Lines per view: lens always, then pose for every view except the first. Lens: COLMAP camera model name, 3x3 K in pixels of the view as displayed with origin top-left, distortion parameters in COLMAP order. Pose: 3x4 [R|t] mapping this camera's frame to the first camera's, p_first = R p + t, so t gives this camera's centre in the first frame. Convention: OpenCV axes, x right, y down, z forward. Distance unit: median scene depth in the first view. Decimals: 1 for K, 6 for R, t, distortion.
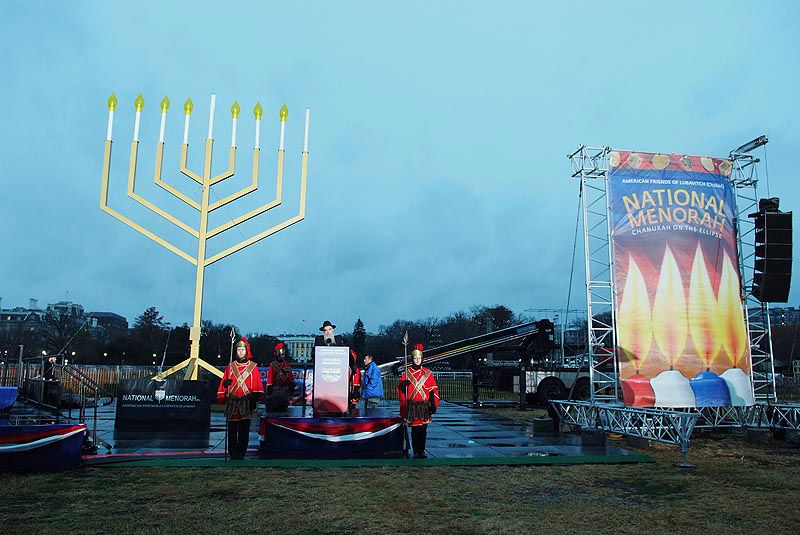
lens RADIAL K [[606.9, 0, 398.6], [0, 606.9, 277.2], [0, 0, 1]] dist [-0.025683, -0.005593]
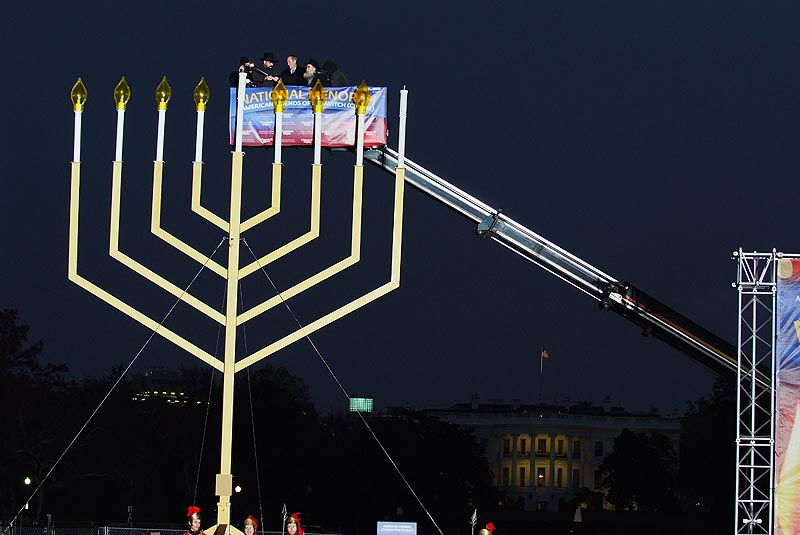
lens RADIAL K [[2480.8, 0, 400.0], [0, 2480.8, 267.5], [0, 0, 1]] dist [-0.231685, -0.560220]
pose [[0.976188, -0.006326, -0.216834, 0.359541], [0.015463, 0.999061, 0.040468, -0.212119], [0.216374, -0.042857, 0.975369, -1.312246]]
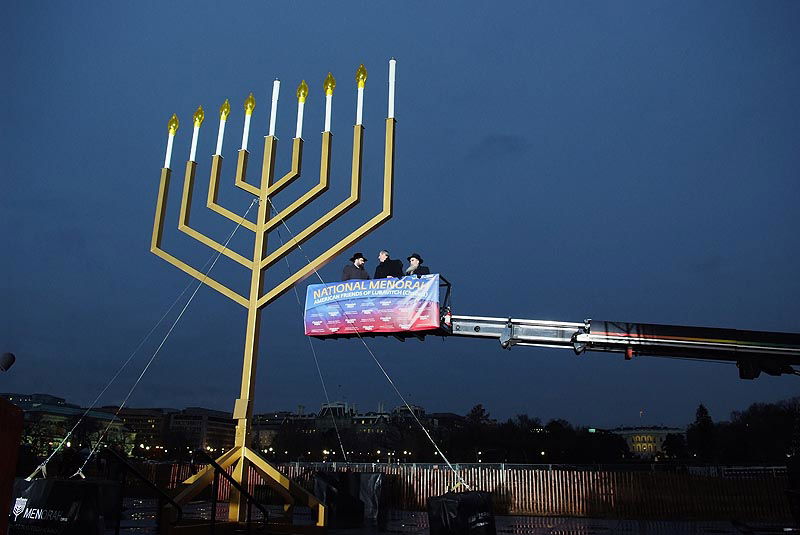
lens RADIAL K [[606.9, 0, 398.6], [0, 606.9, 277.2], [0, 0, 1]] dist [-0.025683, -0.005593]
pose [[0.858244, -0.155707, -0.489052, 0.149634], [0.079073, 0.981608, -0.173764, 0.076153], [0.507114, 0.110461, 0.854771, 0.474218]]
